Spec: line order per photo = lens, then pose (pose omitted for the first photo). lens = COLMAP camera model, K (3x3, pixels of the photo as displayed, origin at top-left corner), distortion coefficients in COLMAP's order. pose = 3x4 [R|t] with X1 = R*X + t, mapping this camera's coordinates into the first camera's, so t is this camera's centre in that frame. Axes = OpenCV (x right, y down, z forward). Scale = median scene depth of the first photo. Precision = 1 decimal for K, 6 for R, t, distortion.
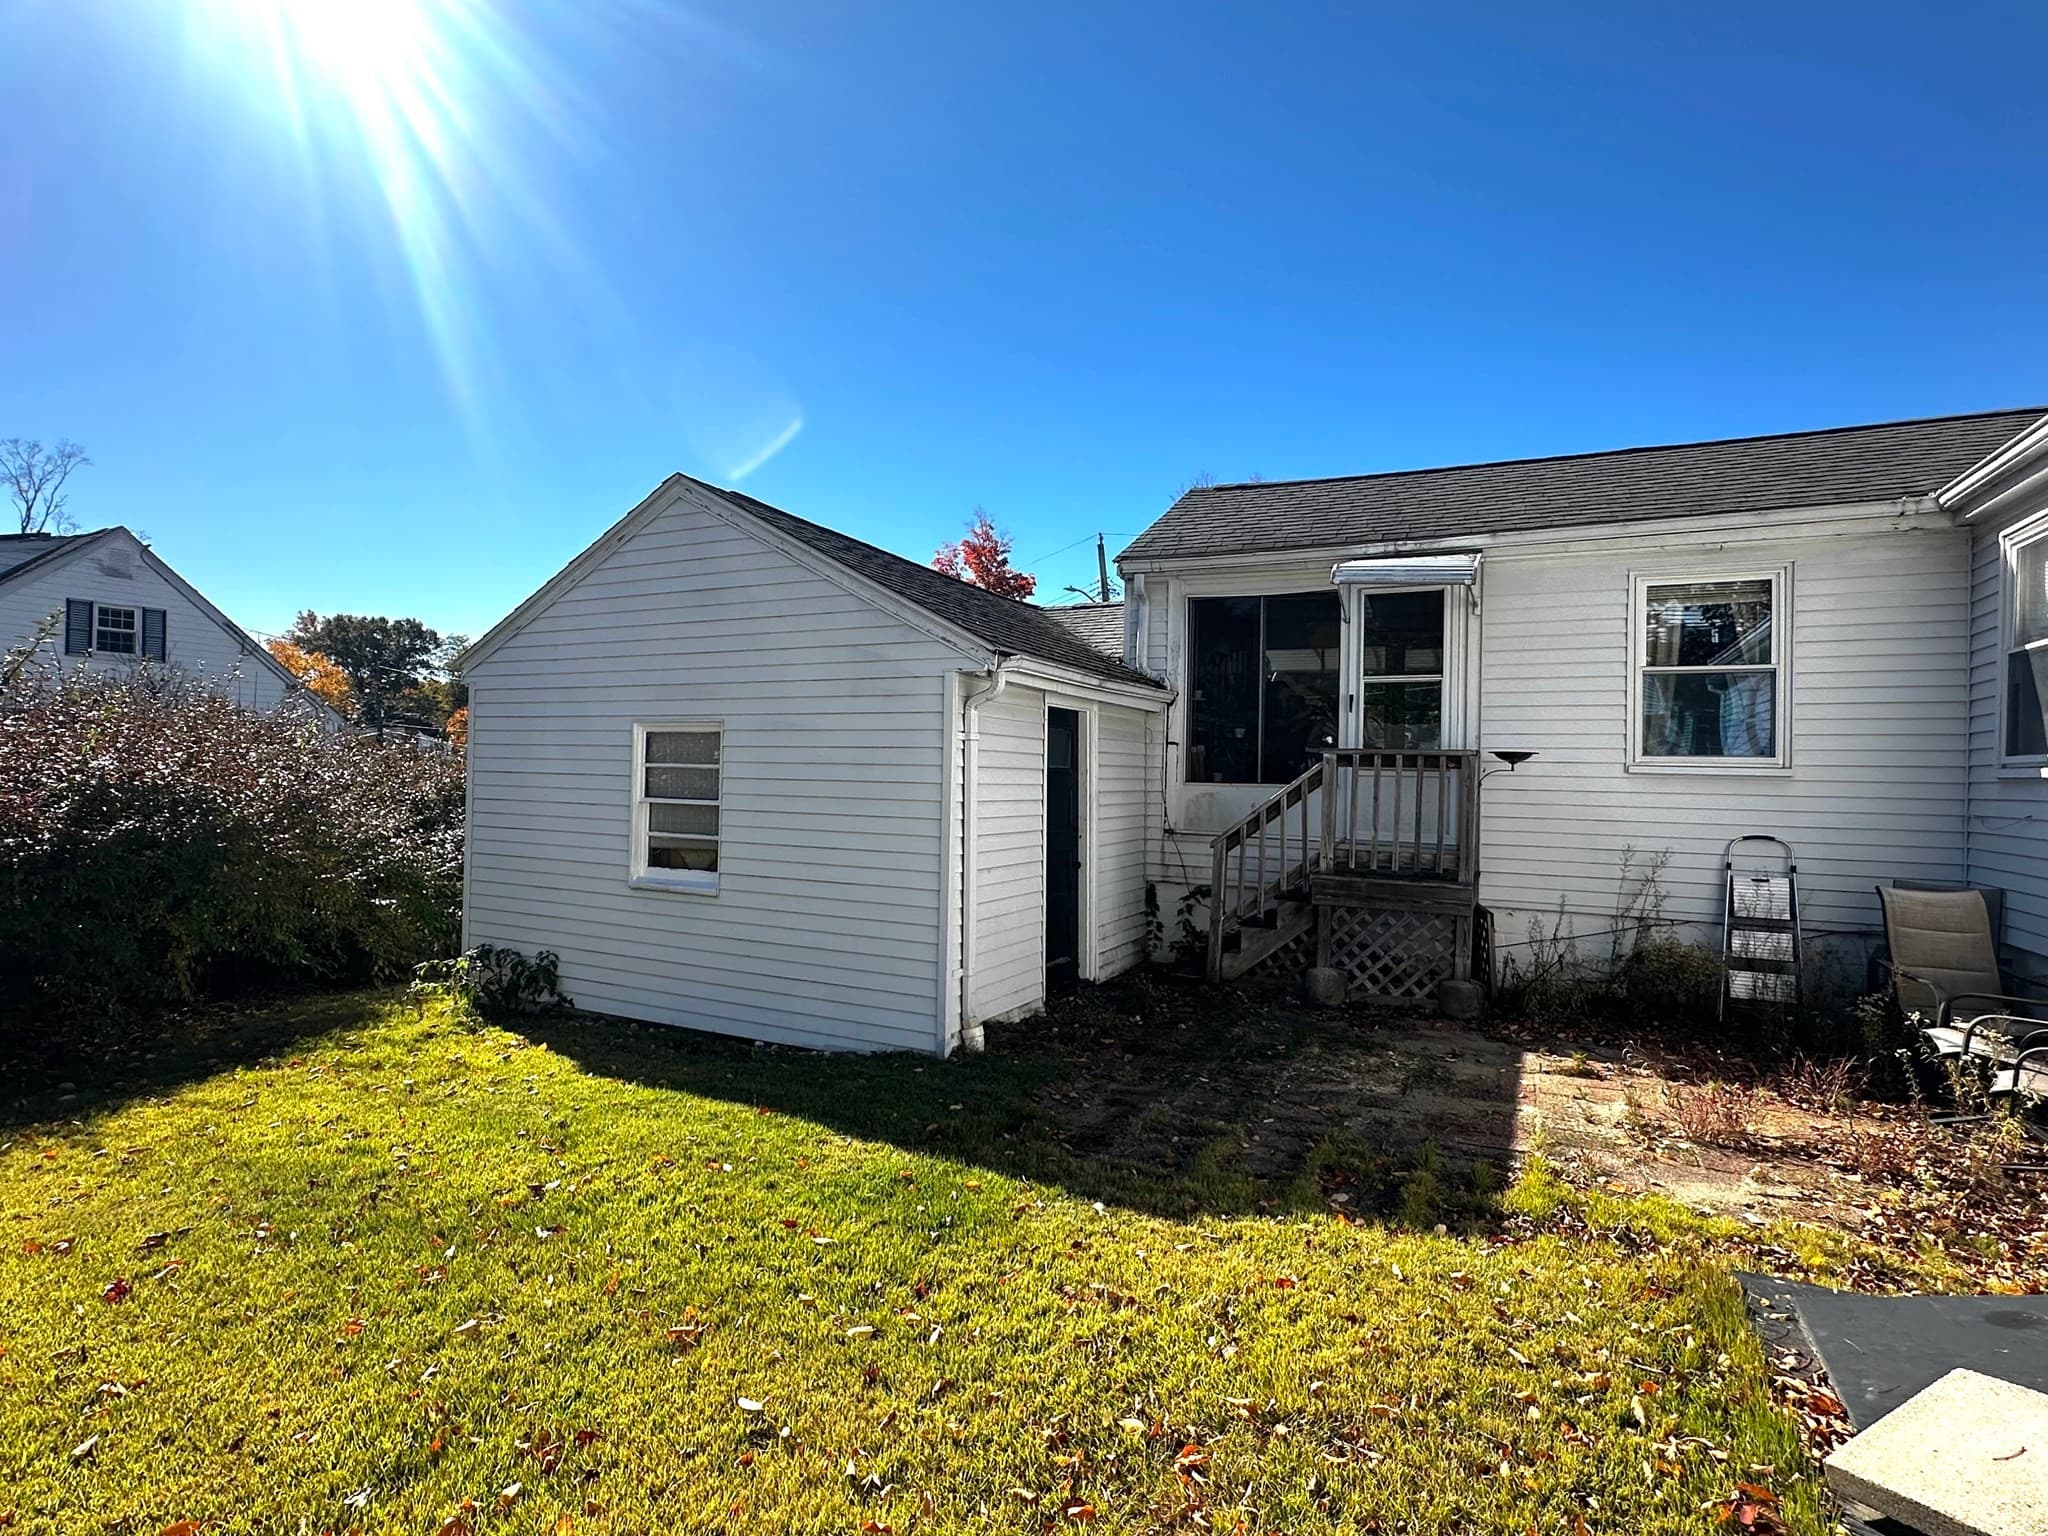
lens RADIAL K [[1030.5, 0, 1026.0], [0, 1030.5, 768.0], [0, 0, 1]] dist [-0.004113, 0.000444]
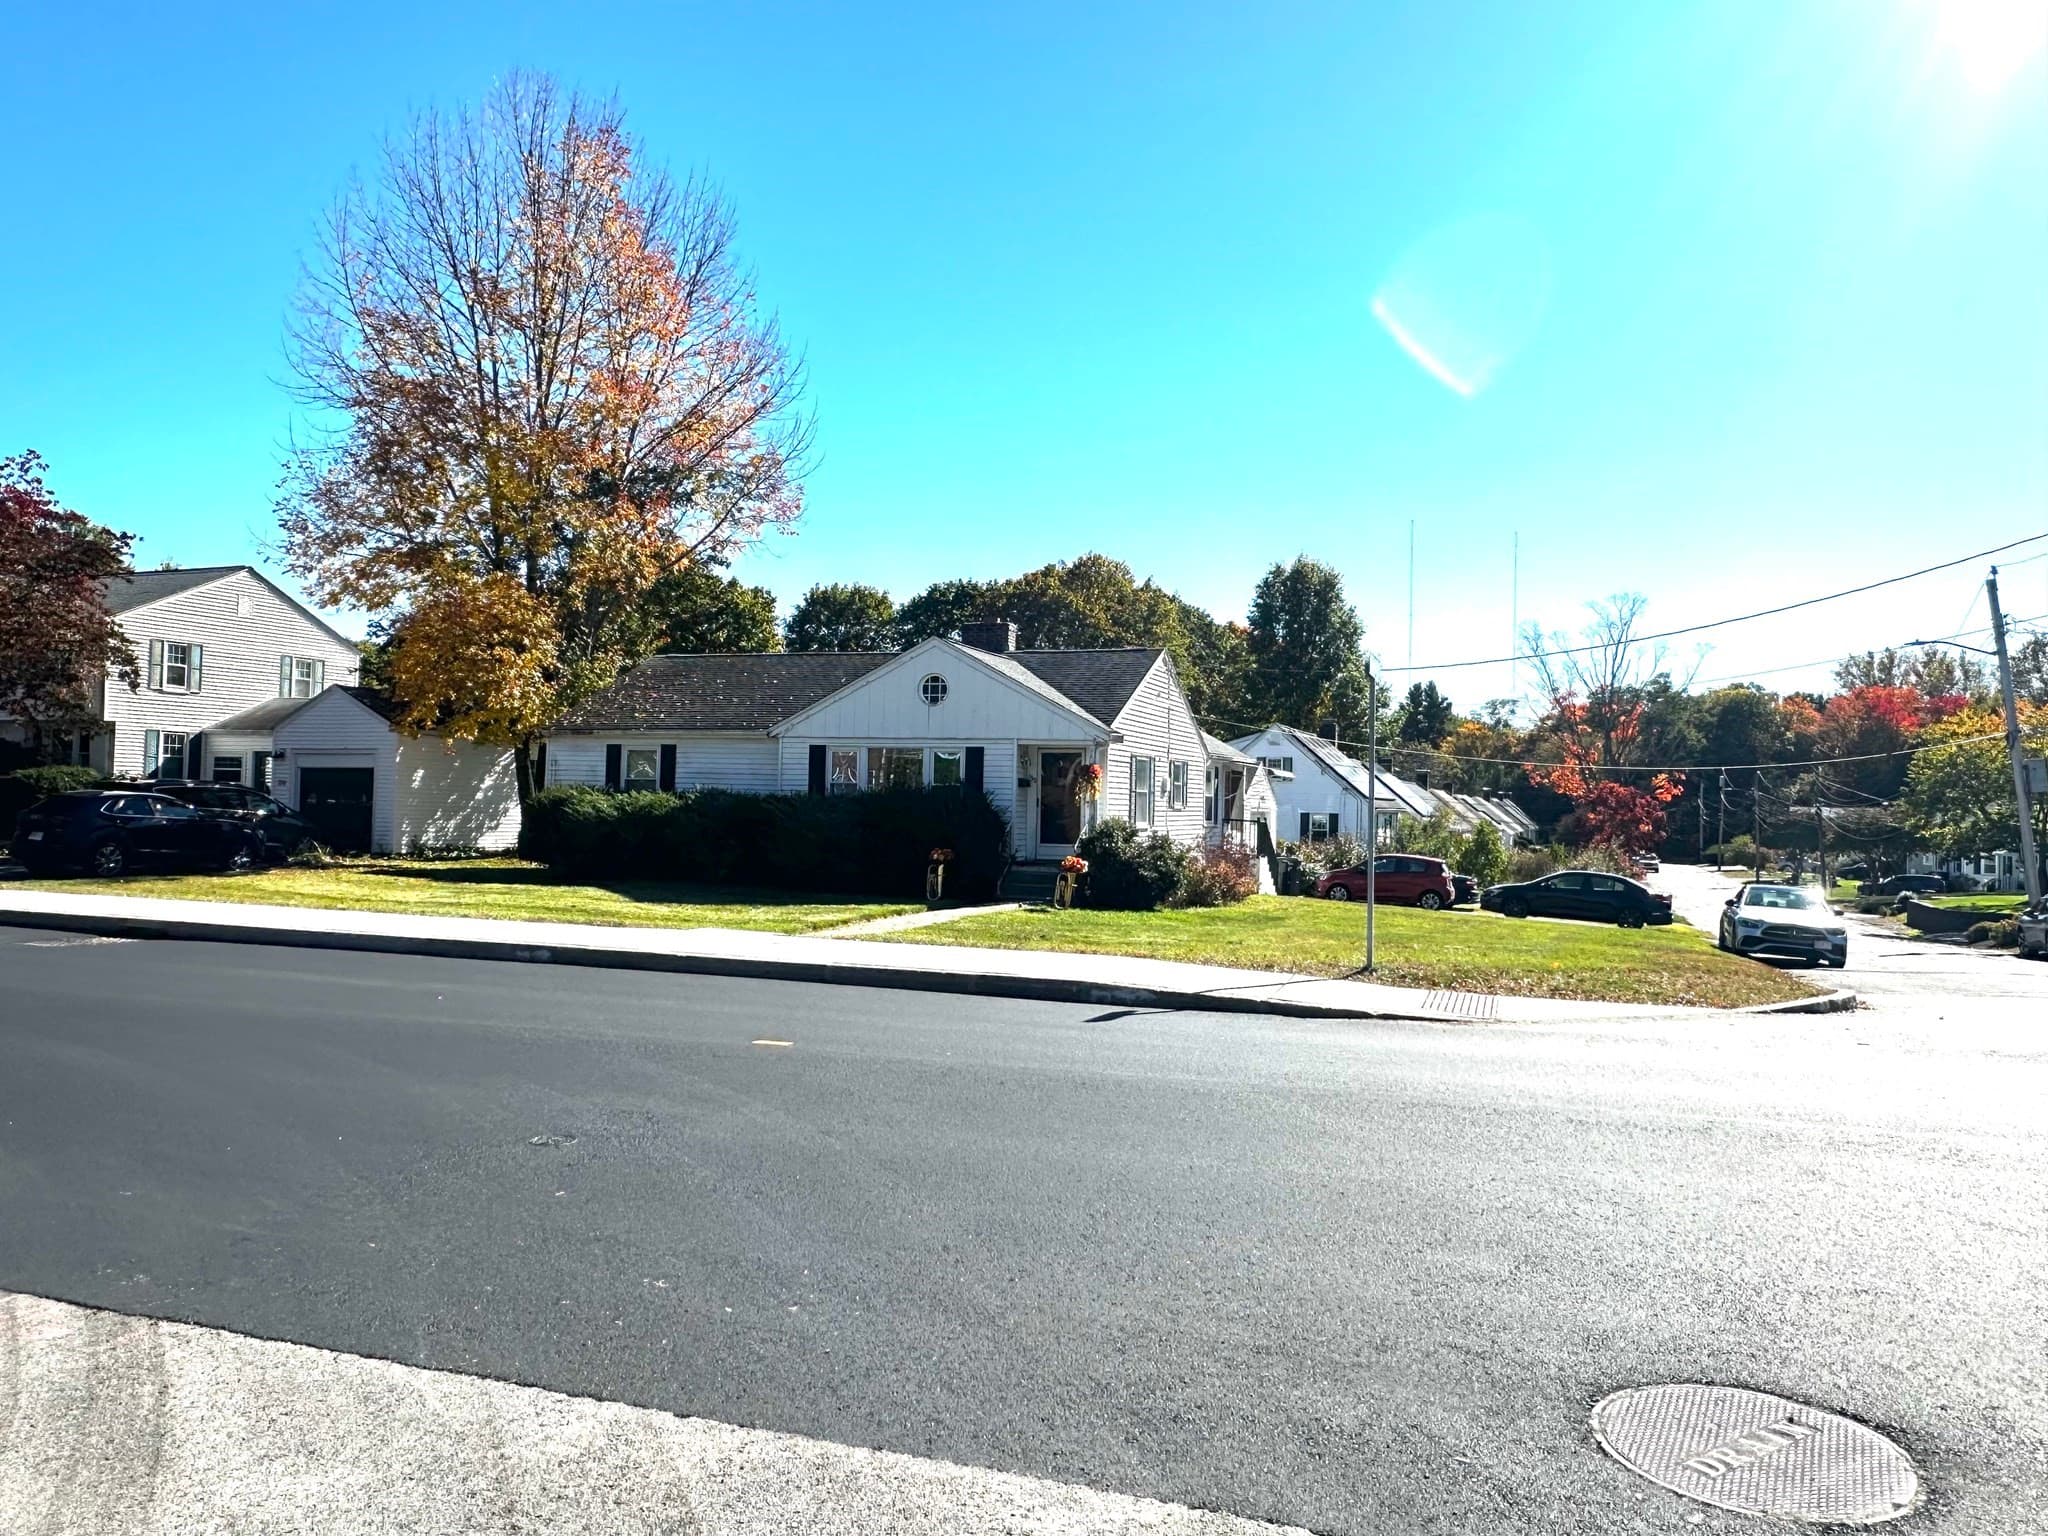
lens RADIAL K [[1420.7, 0, 1031.3], [0, 1420.7, 749.1], [0, 0, 1]] dist [-0.003635, -0.000207]
pose [[0.096986, -0.057164, -0.993643, 5.505574], [-0.017099, 0.998106, -0.059090, 0.042443], [0.995139, 0.022721, 0.095825, 0.425804]]
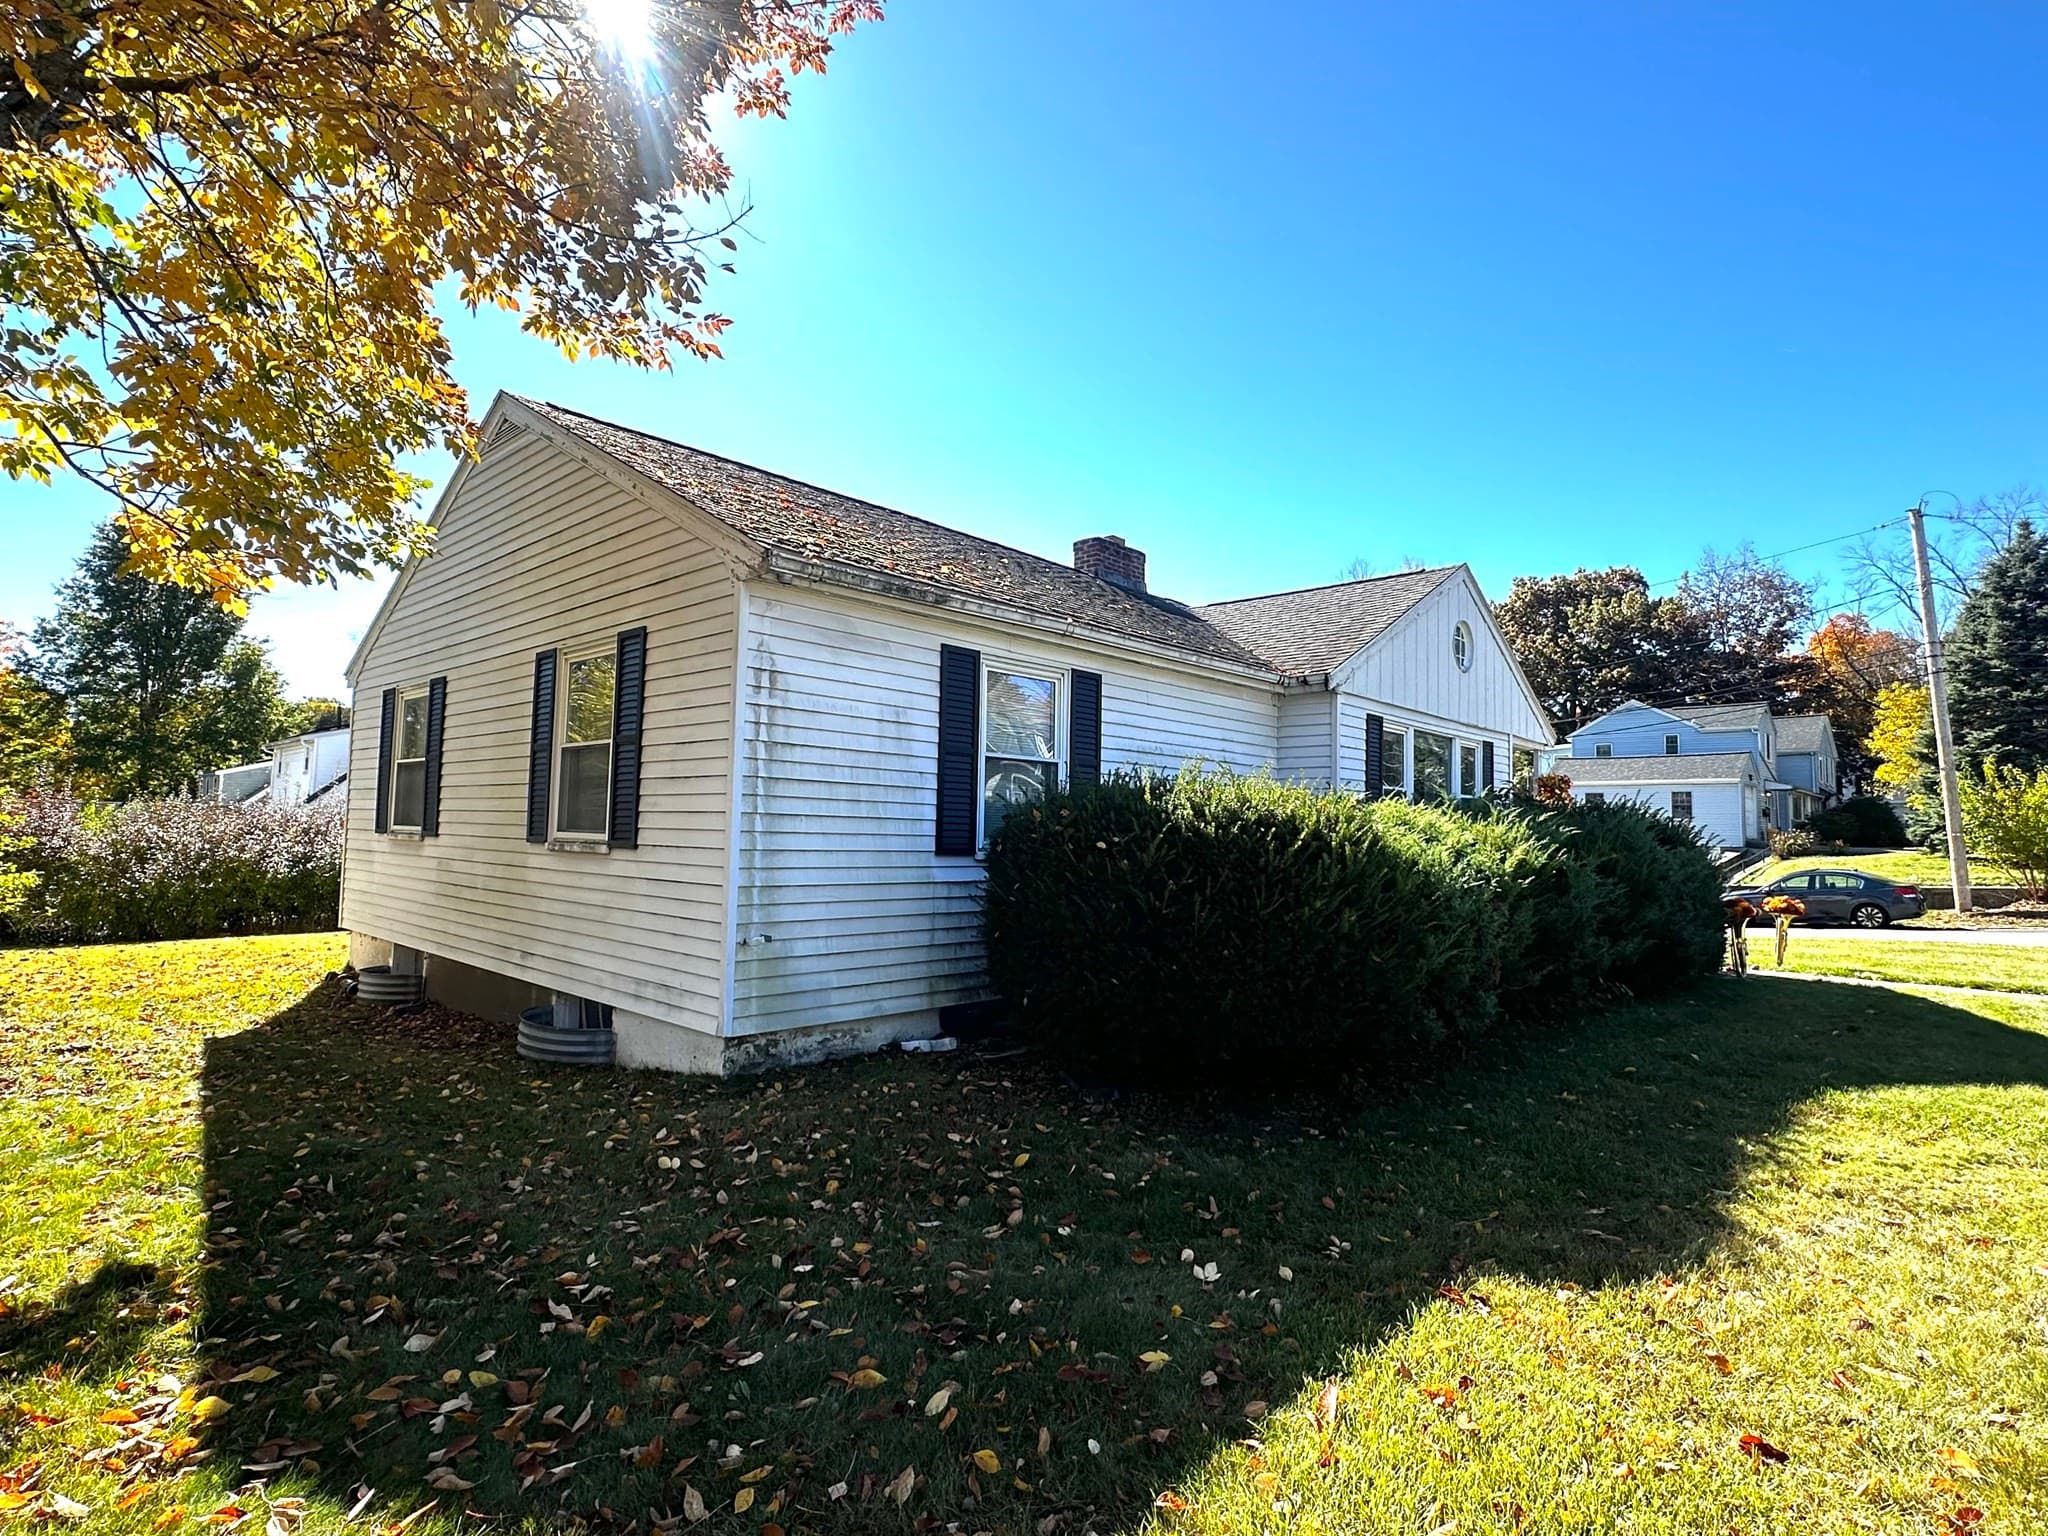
lens RADIAL K [[1025.2, 0, 1024.5], [0, 1025.2, 771.7], [0, 0, 1]] dist [-0.002638, -0.000251]
pose [[0.958122, -0.016179, -0.285903, 1.687375], [-0.000664, 0.998275, -0.058715, -0.014358], [0.286360, 0.056445, 0.956458, -1.289752]]
